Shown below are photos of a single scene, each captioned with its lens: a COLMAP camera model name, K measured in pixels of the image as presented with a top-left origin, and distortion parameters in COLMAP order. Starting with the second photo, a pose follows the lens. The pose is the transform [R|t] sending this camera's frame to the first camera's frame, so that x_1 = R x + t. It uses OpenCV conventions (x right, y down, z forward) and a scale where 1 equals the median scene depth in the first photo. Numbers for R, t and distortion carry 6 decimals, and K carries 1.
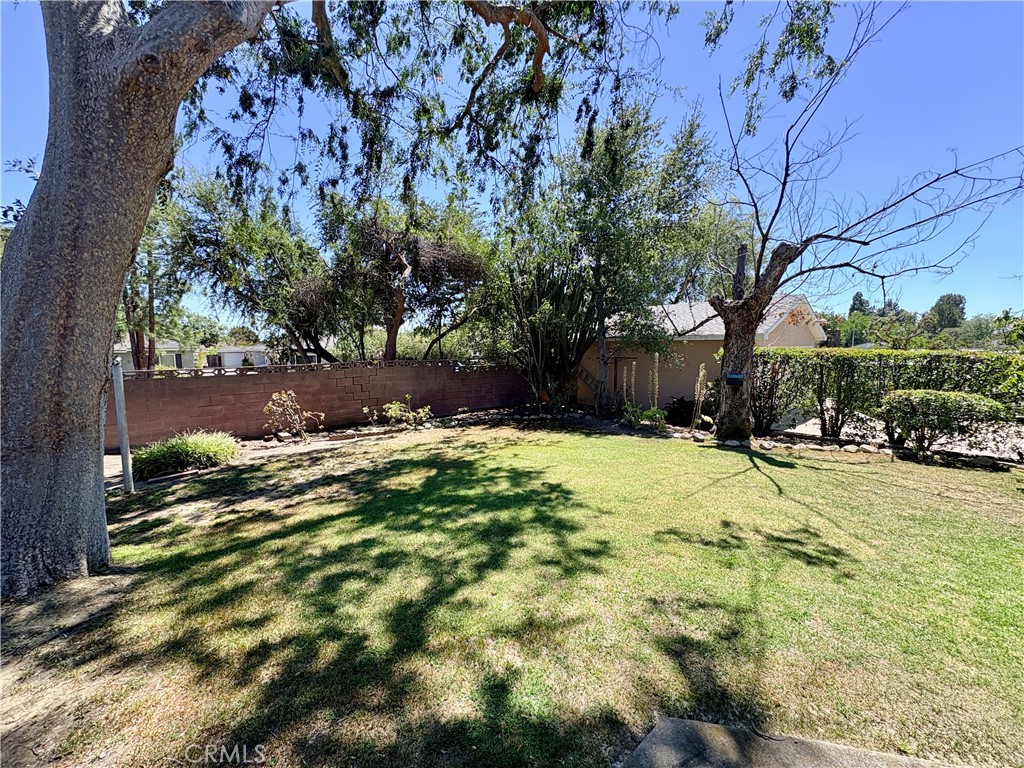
lens RADIAL K [[411.4, 0, 512.5], [0, 411.4, 383.6], [0, 0, 1]] dist [0.002982, 0.000506]
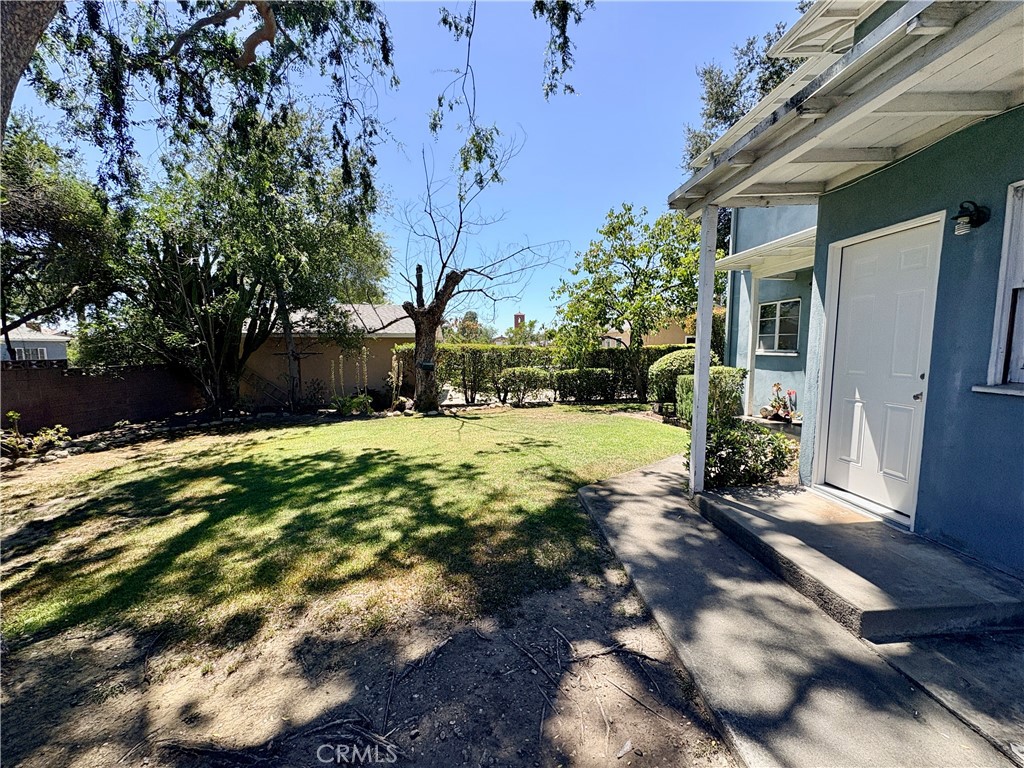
lens RADIAL K [[411.4, 0, 510.4], [0, 411.4, 385.0], [0, 0, 1]] dist [0.002982, 0.000506]
pose [[0.612493, -0.075503, 0.786862, -0.621323], [0.072445, 0.996600, 0.039237, 0.030615], [-0.787149, 0.032972, 0.615880, -0.069174]]
